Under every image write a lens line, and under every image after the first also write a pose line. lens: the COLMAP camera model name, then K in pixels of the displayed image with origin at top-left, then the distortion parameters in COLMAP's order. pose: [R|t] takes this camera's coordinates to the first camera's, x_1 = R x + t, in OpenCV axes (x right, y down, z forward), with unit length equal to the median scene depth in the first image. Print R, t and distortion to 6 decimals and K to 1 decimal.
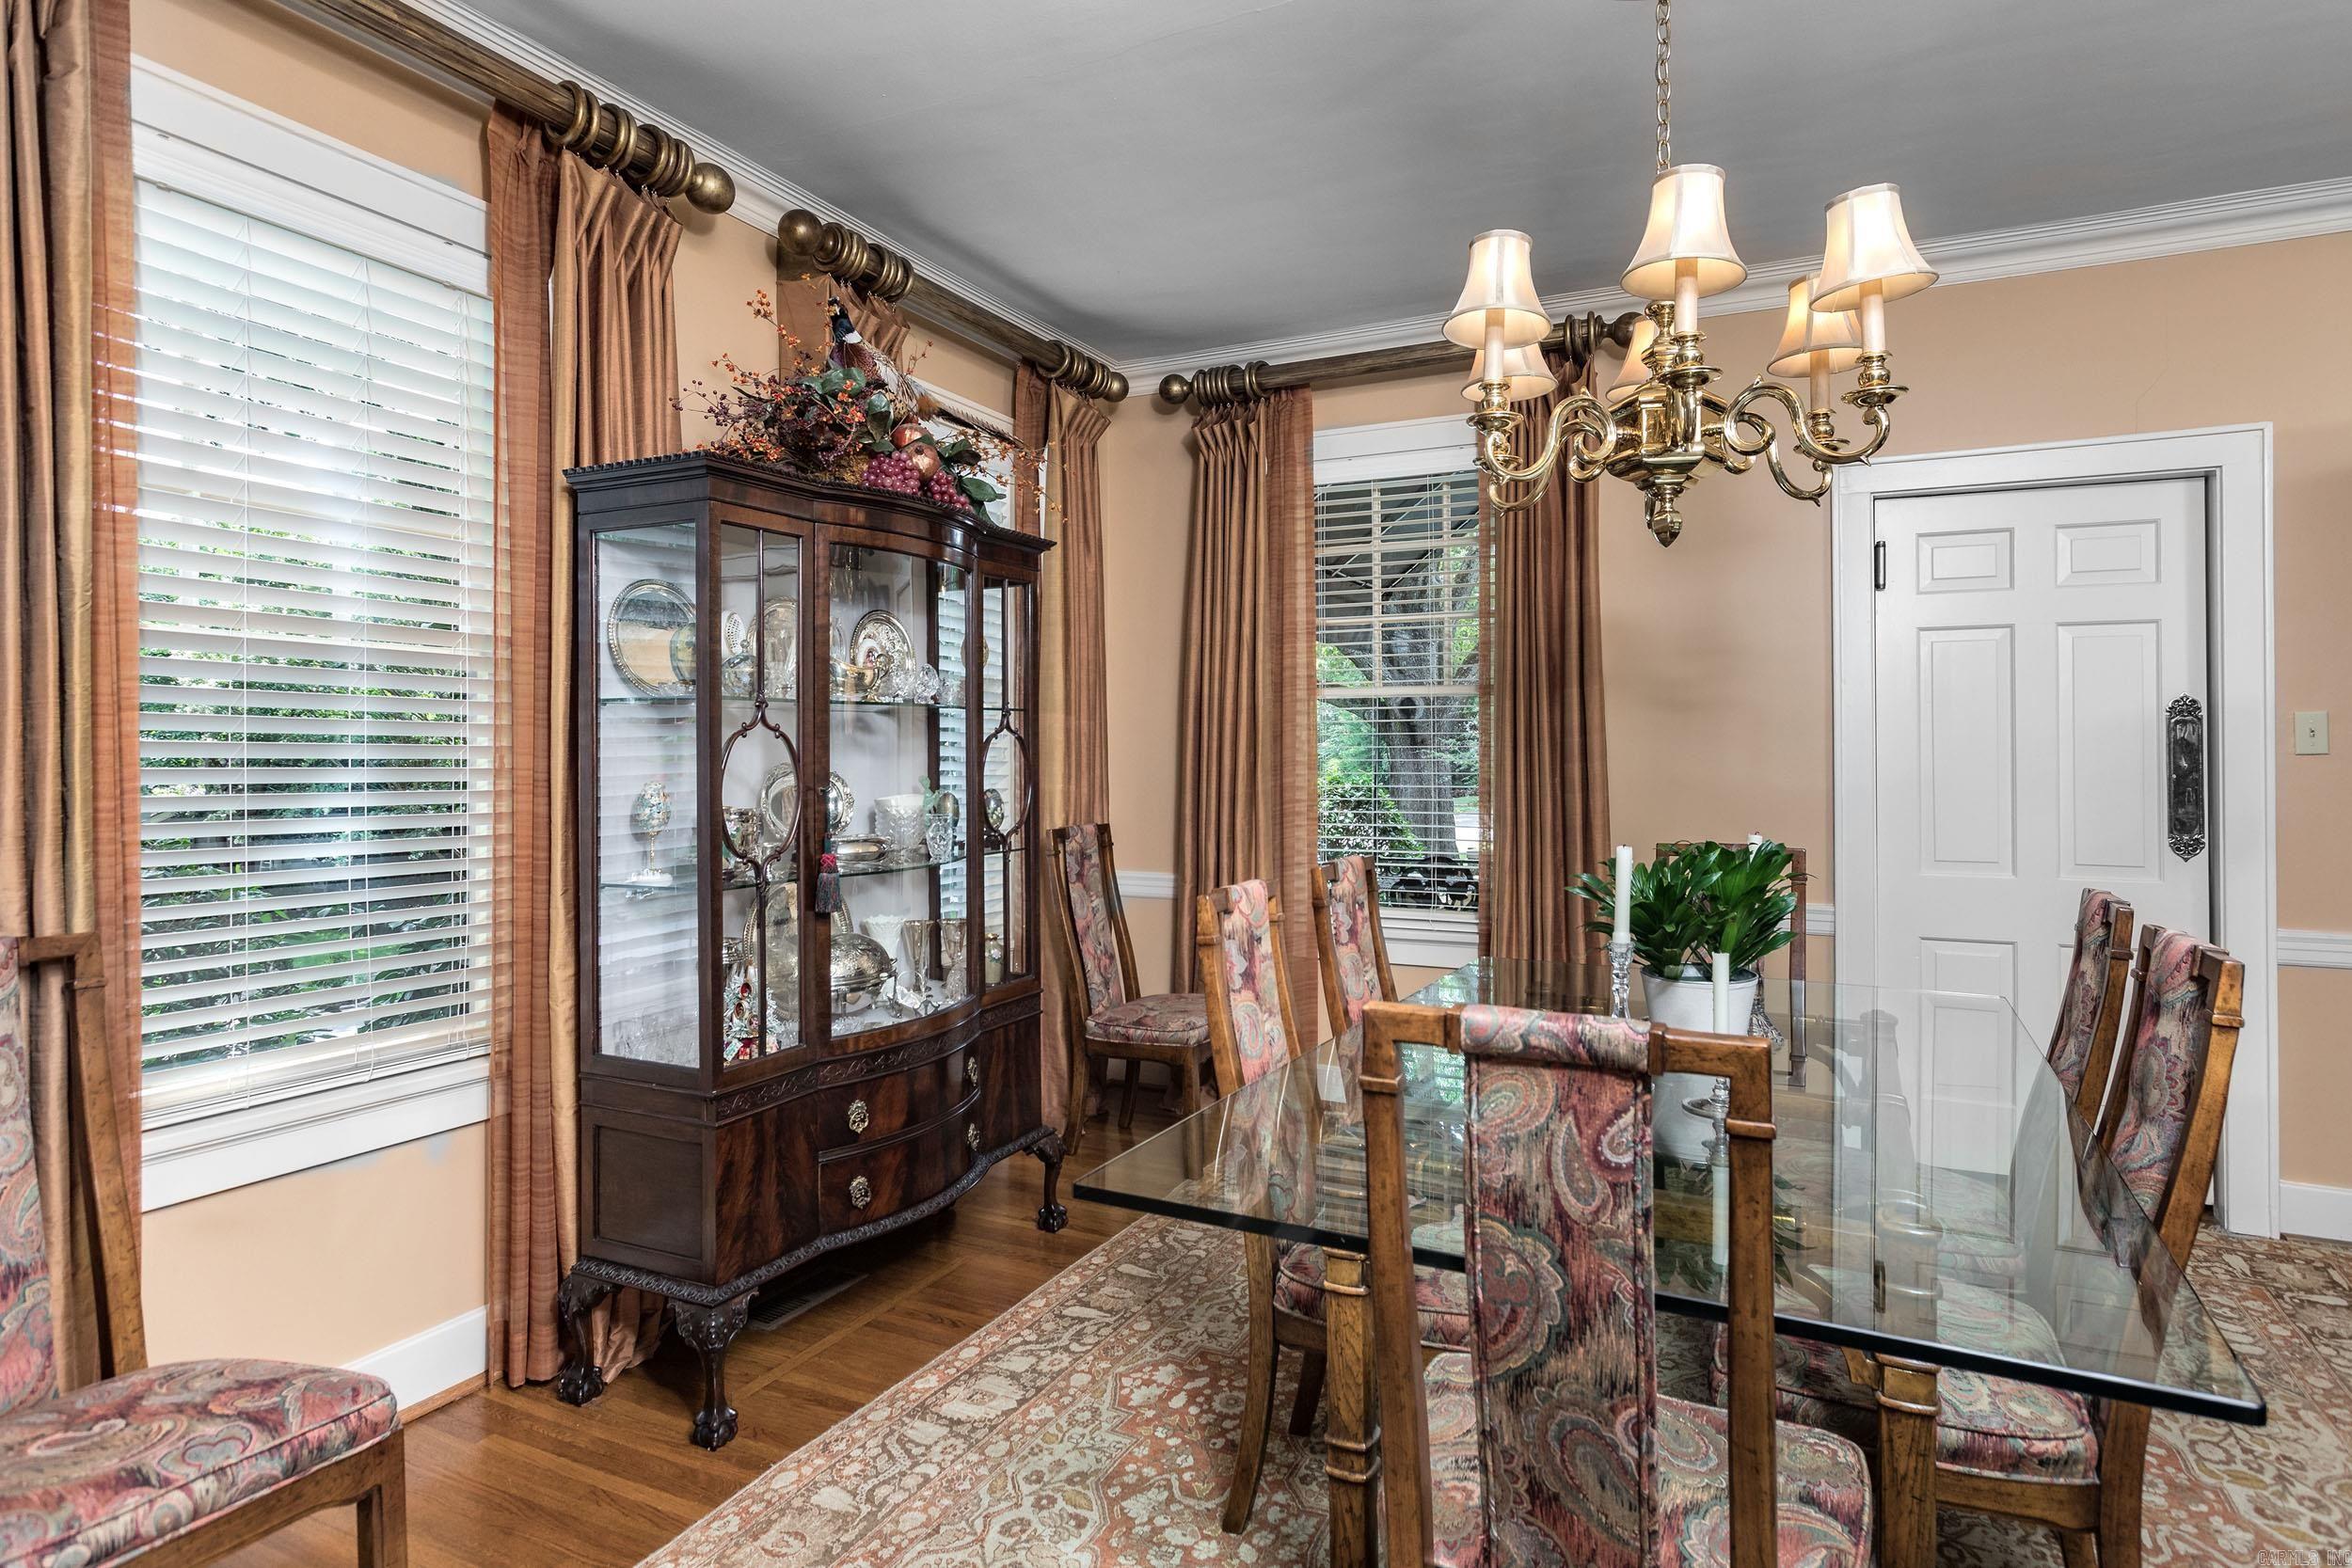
lens RADIAL K [[1282.2, 0, 1231.4], [0, 1282.2, 750.8], [0, 0, 1]] dist [0.005545, 0.005200]
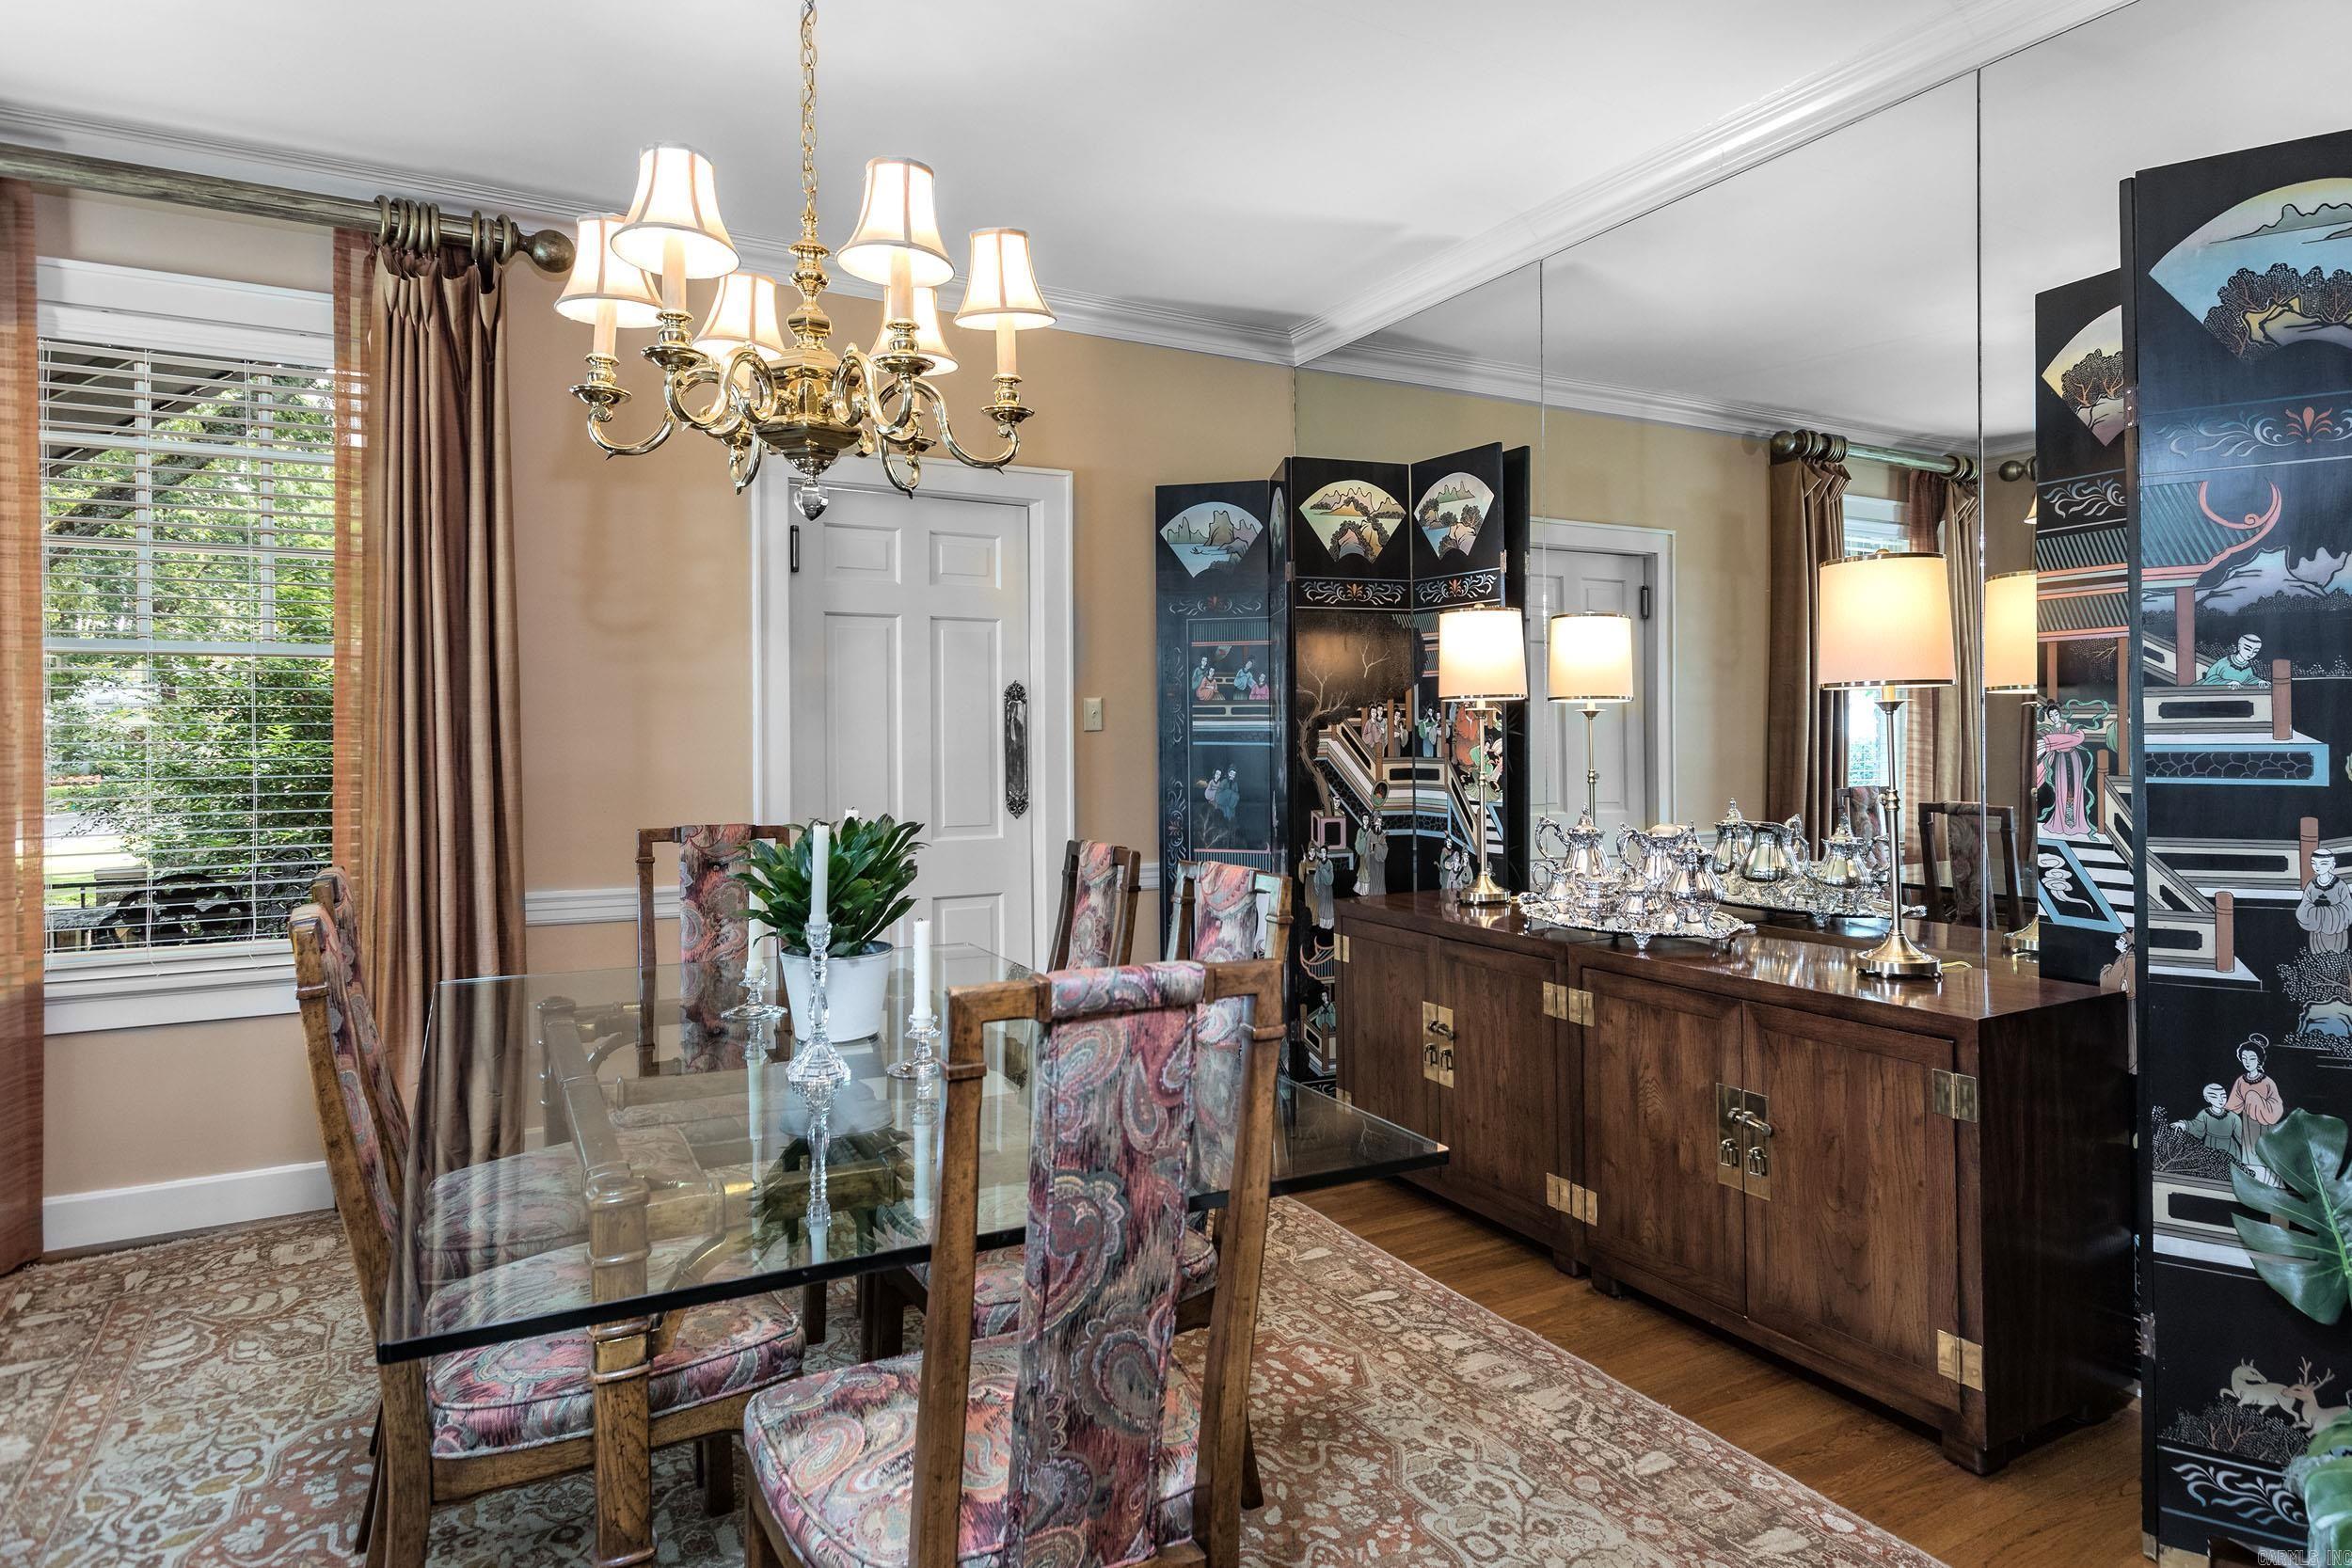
lens RADIAL K [[1392.6, 0, 1203.2], [0, 1392.6, 731.8], [0, 0, 1]] dist [0.000772, 0.010244]
pose [[0.572659, -0.003075, 0.819788, -0.669485], [0.002293, 0.999995, 0.002150, 0.003003], [-0.819790, 0.000648, 0.572663, 0.264264]]
